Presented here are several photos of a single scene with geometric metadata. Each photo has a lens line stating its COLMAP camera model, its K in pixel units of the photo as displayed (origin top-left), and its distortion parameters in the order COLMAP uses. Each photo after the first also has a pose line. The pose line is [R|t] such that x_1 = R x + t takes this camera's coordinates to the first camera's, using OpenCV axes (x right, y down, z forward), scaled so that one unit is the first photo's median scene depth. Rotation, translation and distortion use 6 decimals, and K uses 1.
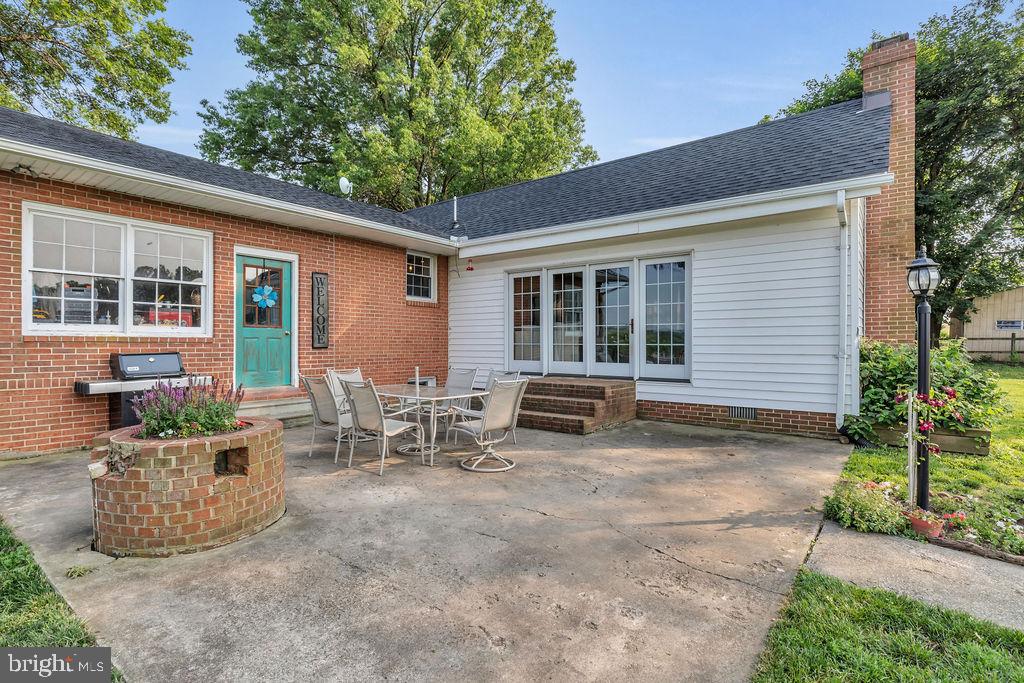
lens RADIAL K [[518.5, 0, 523.1], [0, 518.5, 344.7], [0, 0, 1]] dist [-0.000942, -0.000203]
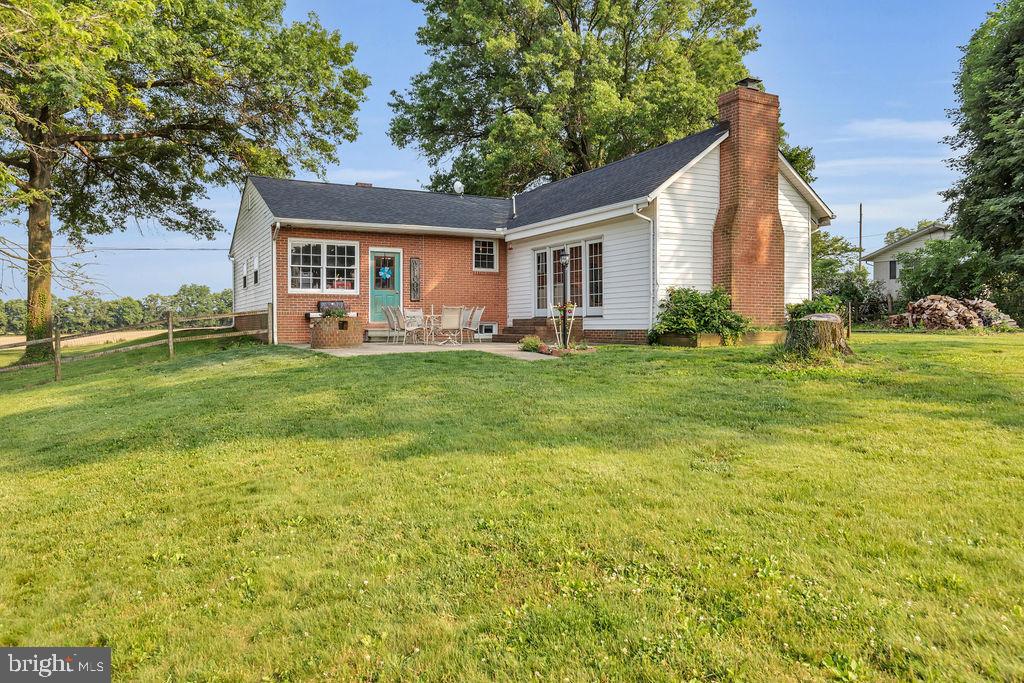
lens RADIAL K [[734.1, 0, 512.0], [0, 734.1, 341.5], [0, 0, 1]] dist [-0.001614, -0.000859]
pose [[0.907772, 0.005828, -0.419424, 0.803953], [0.003907, 0.999743, 0.022349, 0.075871], [0.419446, -0.021926, 0.907515, -0.947941]]
